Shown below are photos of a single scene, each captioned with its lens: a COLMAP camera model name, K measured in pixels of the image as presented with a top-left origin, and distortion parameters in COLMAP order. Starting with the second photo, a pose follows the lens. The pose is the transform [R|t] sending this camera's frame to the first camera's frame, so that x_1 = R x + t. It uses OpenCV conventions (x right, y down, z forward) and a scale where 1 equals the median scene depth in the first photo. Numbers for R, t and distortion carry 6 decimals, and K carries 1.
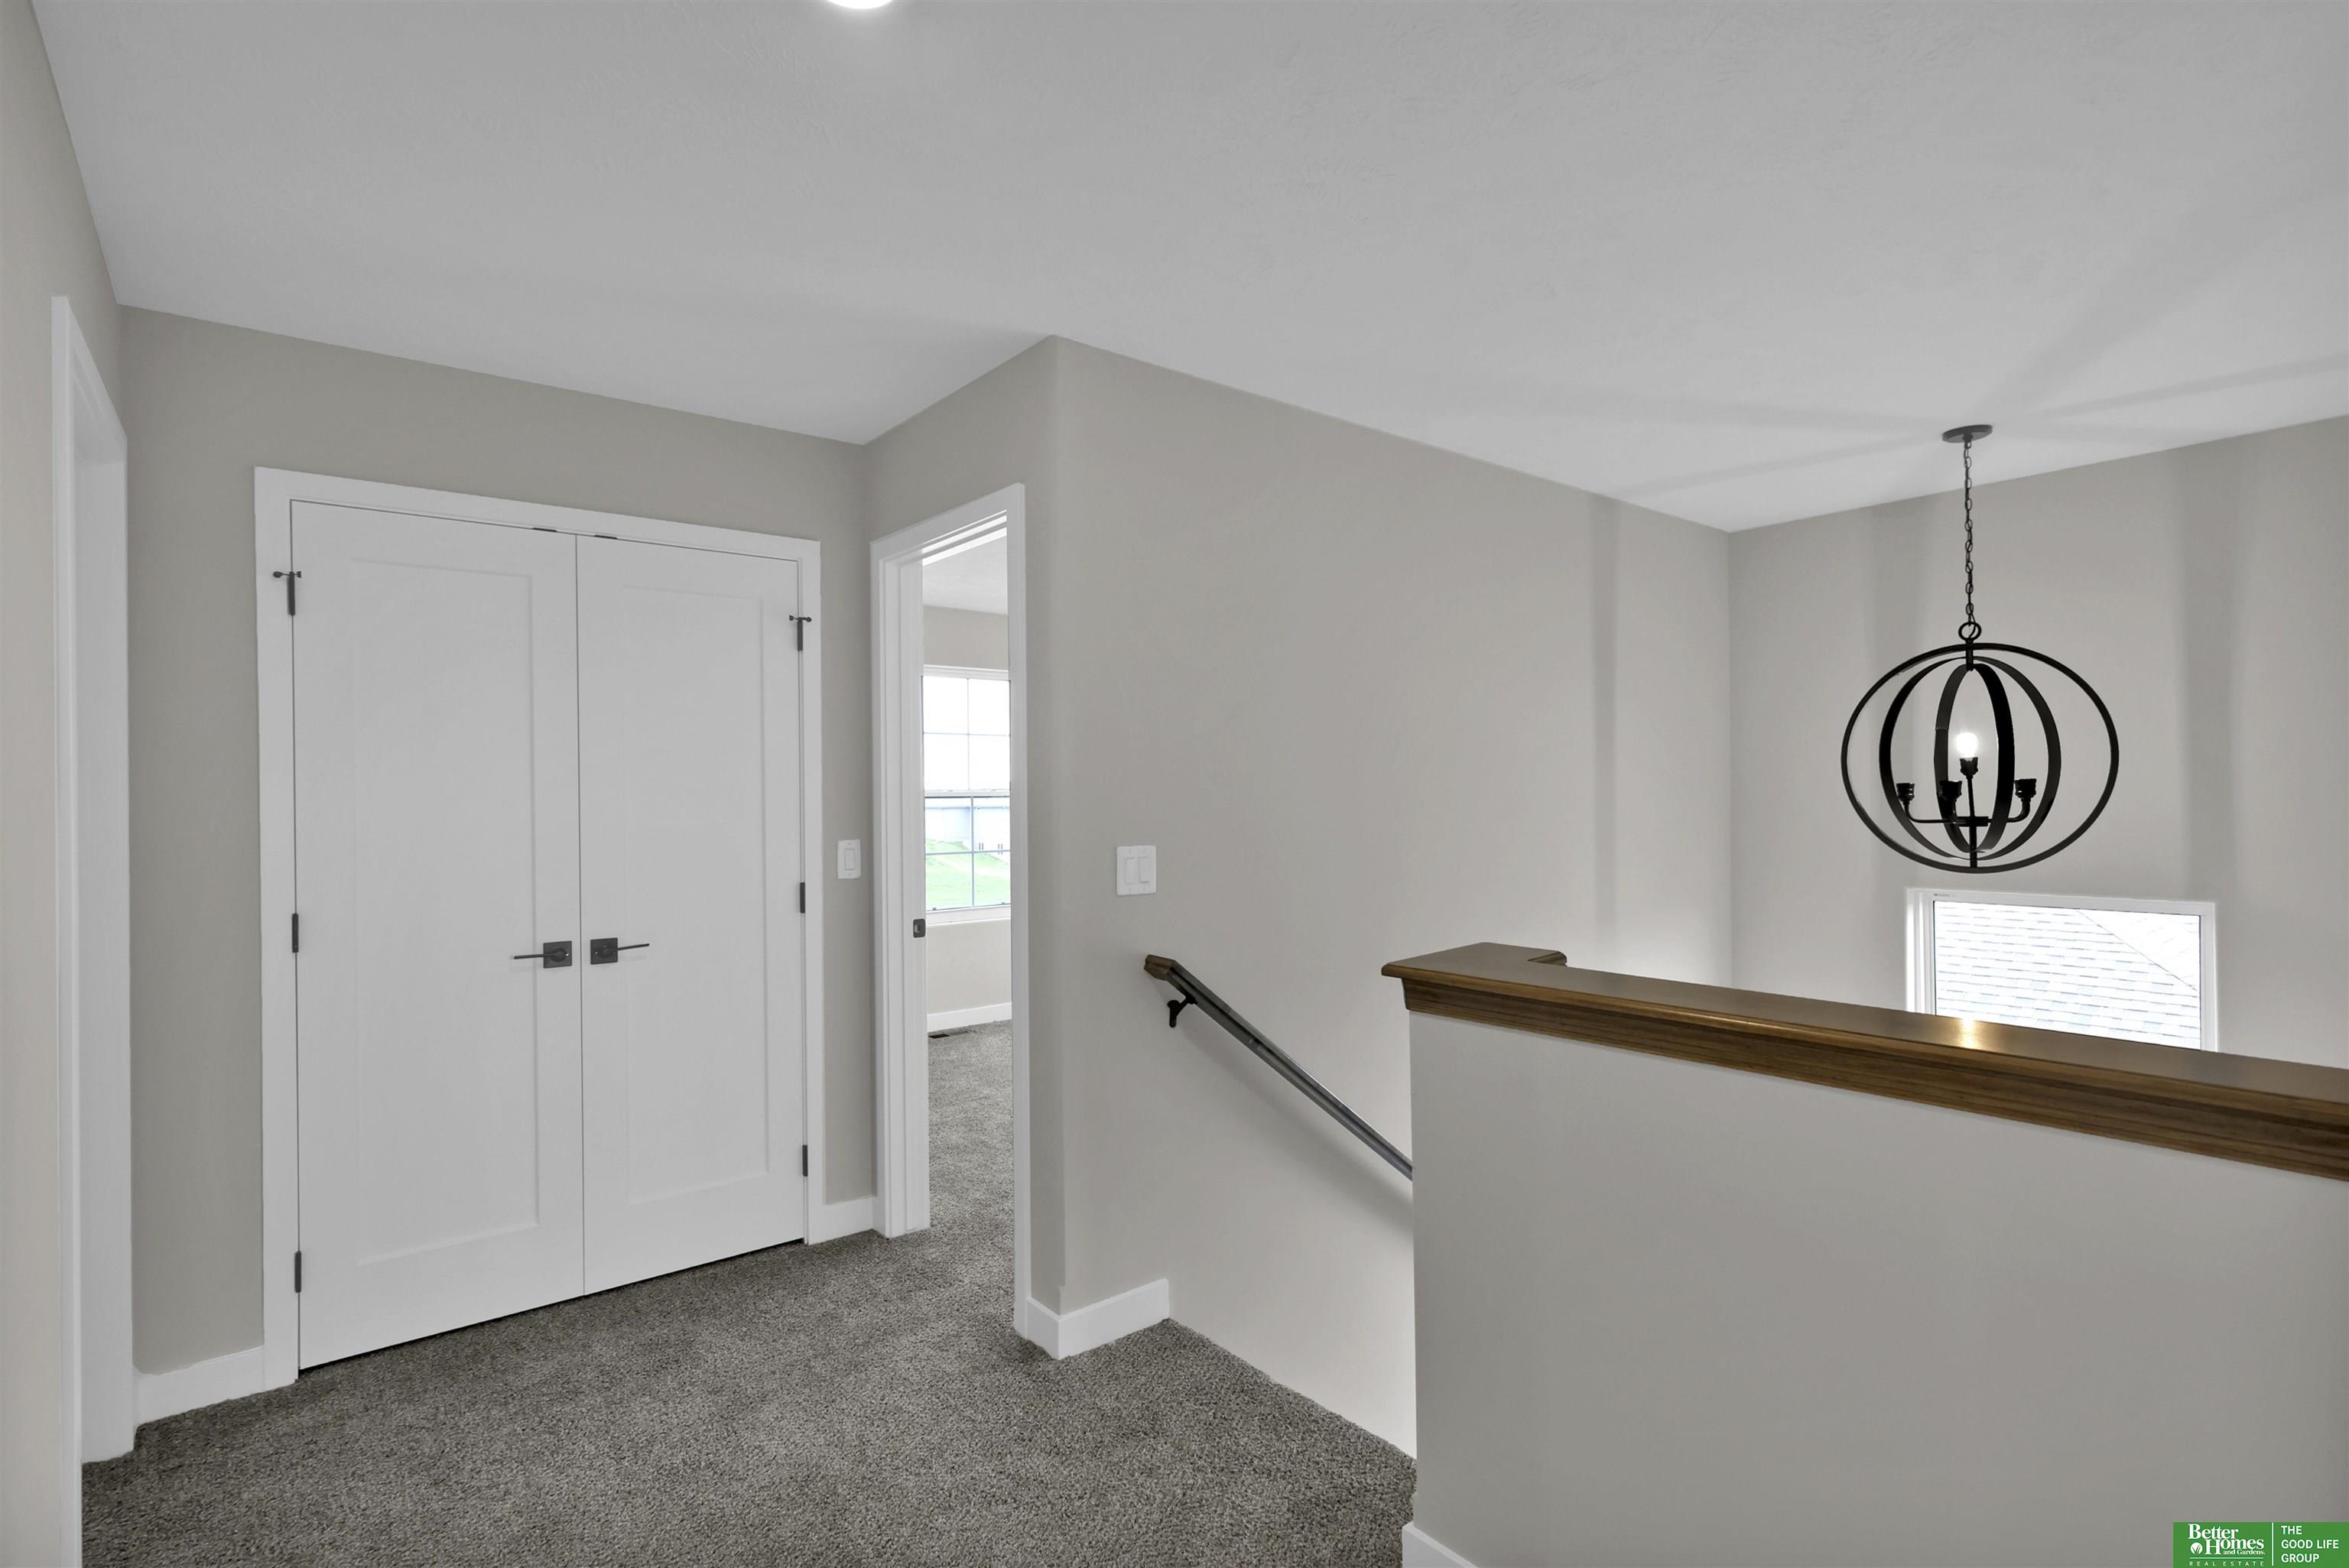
lens RADIAL K [[1070.9, 0, 1176.7], [0, 1070.9, 794.7], [0, 0, 1]] dist [0.003546, 0.000830]
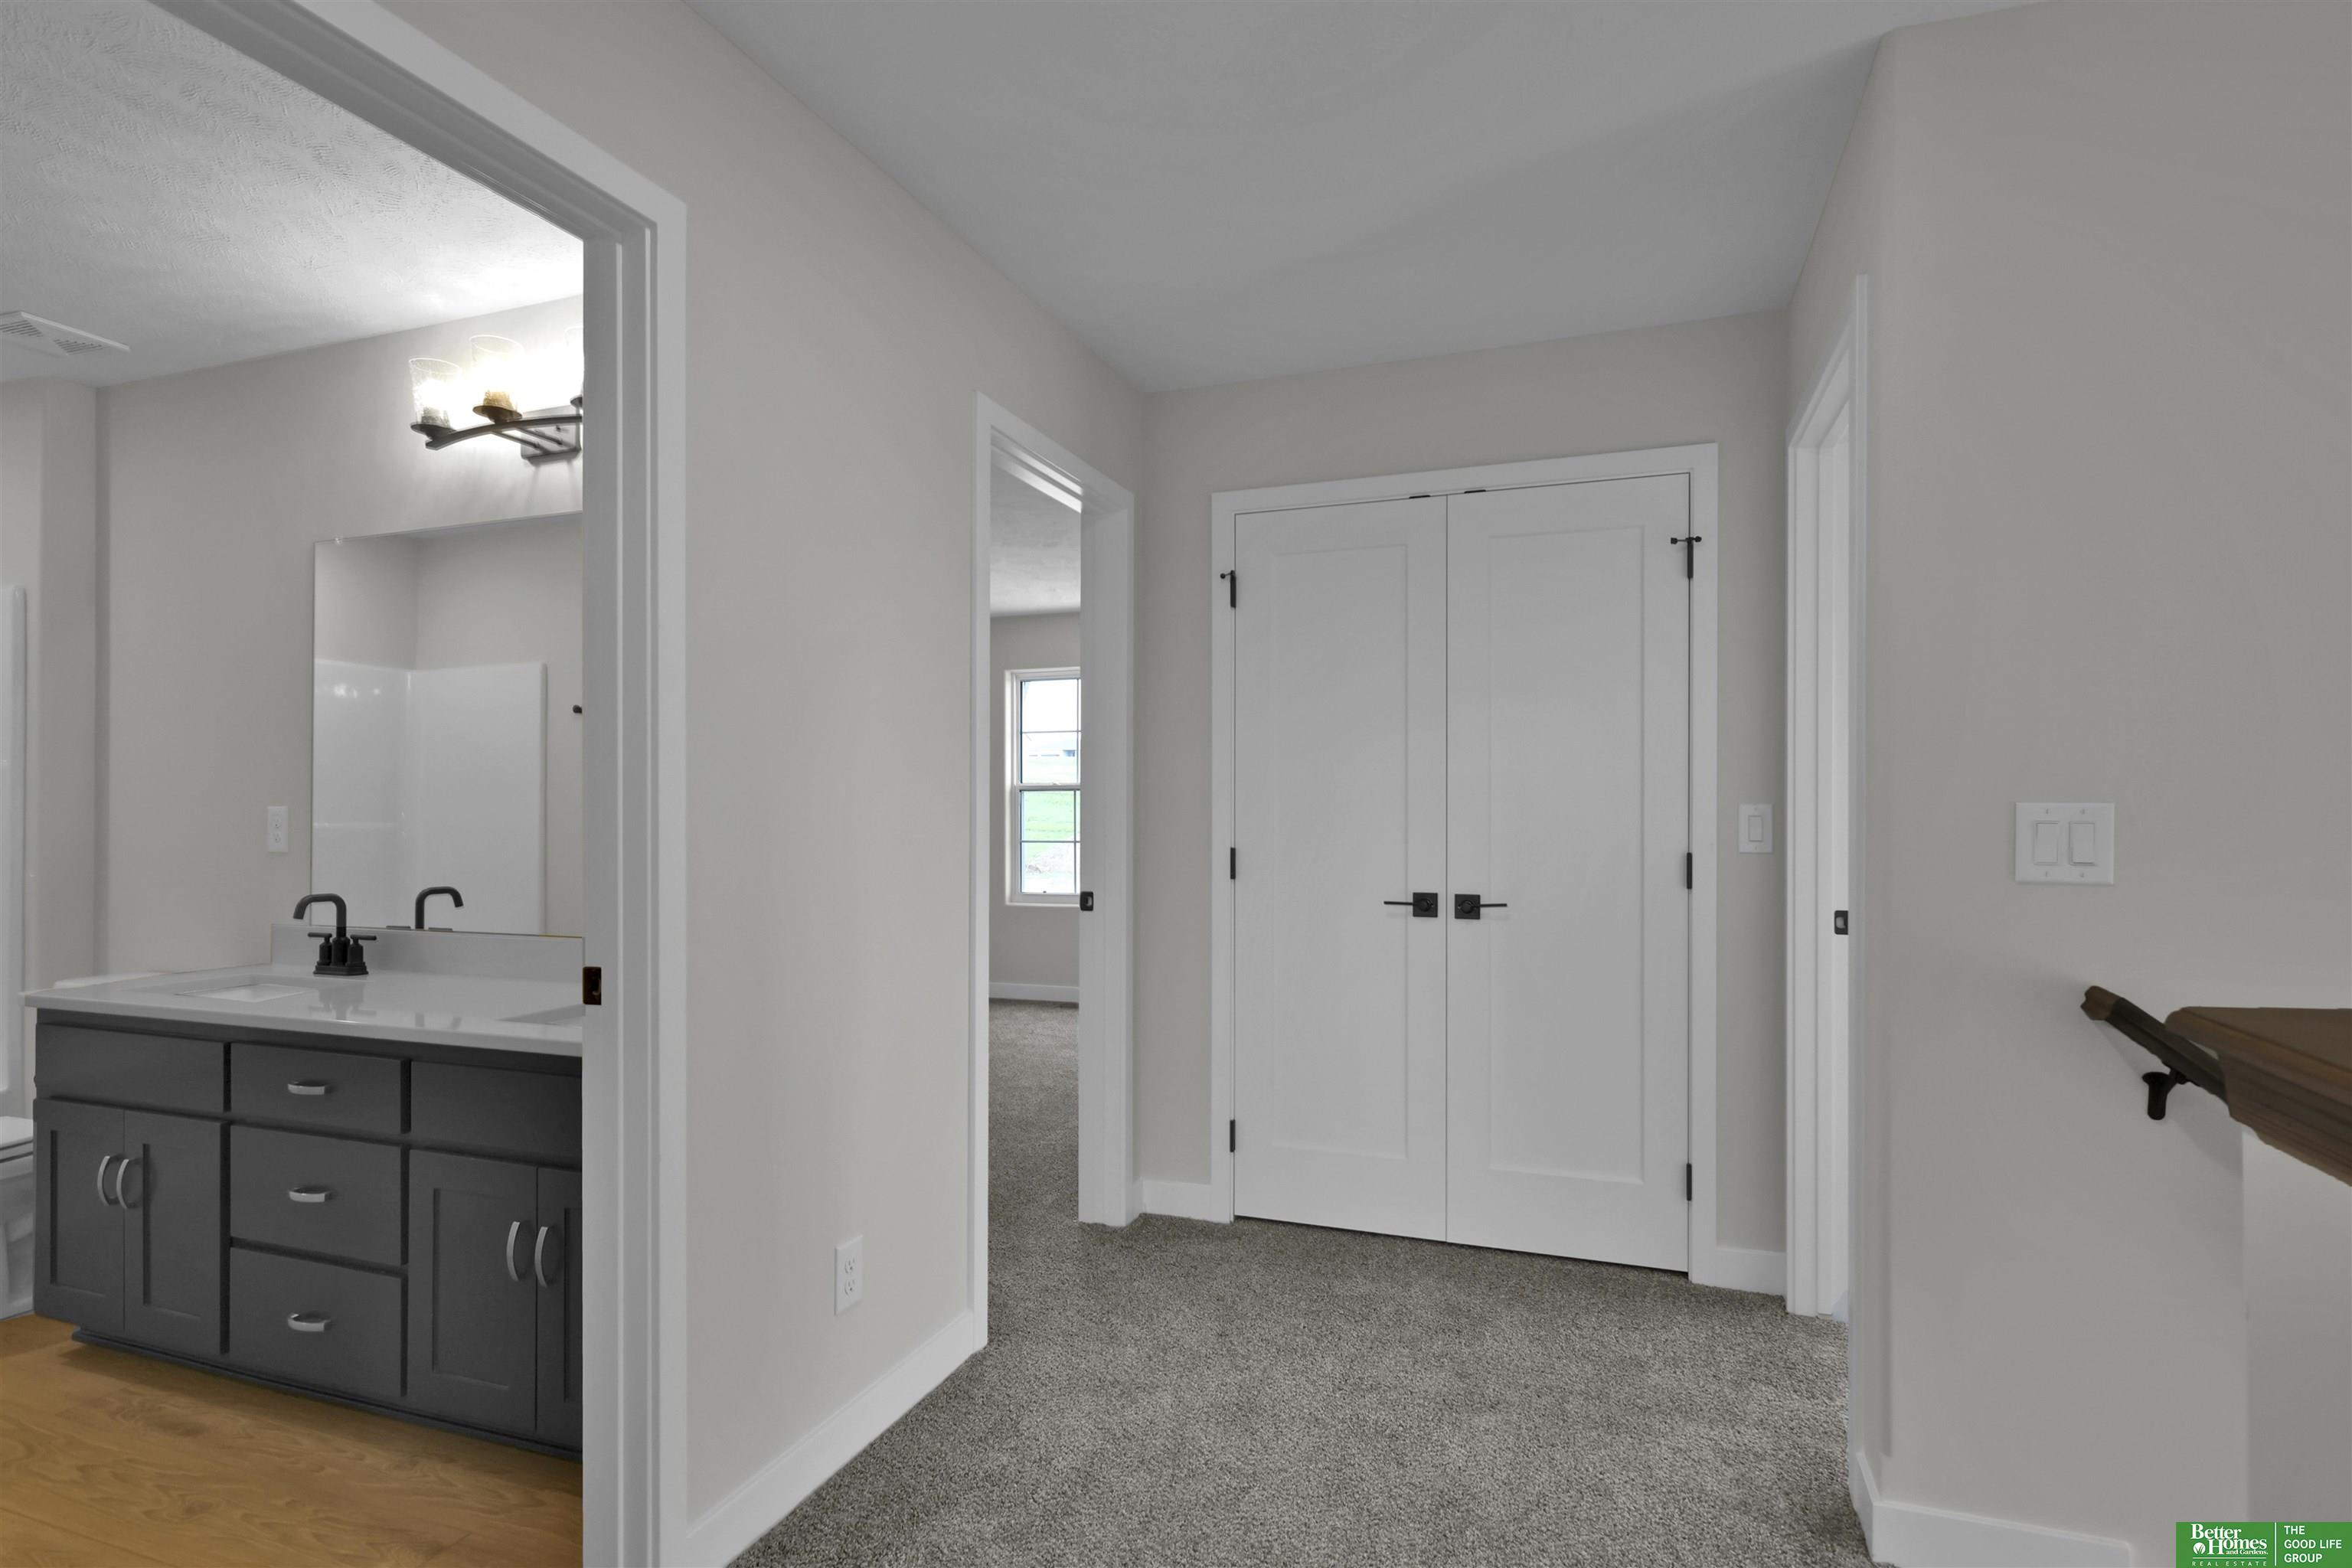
lens RADIAL K [[1116.3, 0, 1178.4], [0, 1116.3, 799.7], [0, 0, 1]] dist [-0.001429, -0.000545]
pose [[0.542186, 0.009155, -0.840209, 0.213994], [-0.001539, 0.999950, 0.009902, 0.040066], [0.840257, -0.004076, 0.542173, 0.232892]]
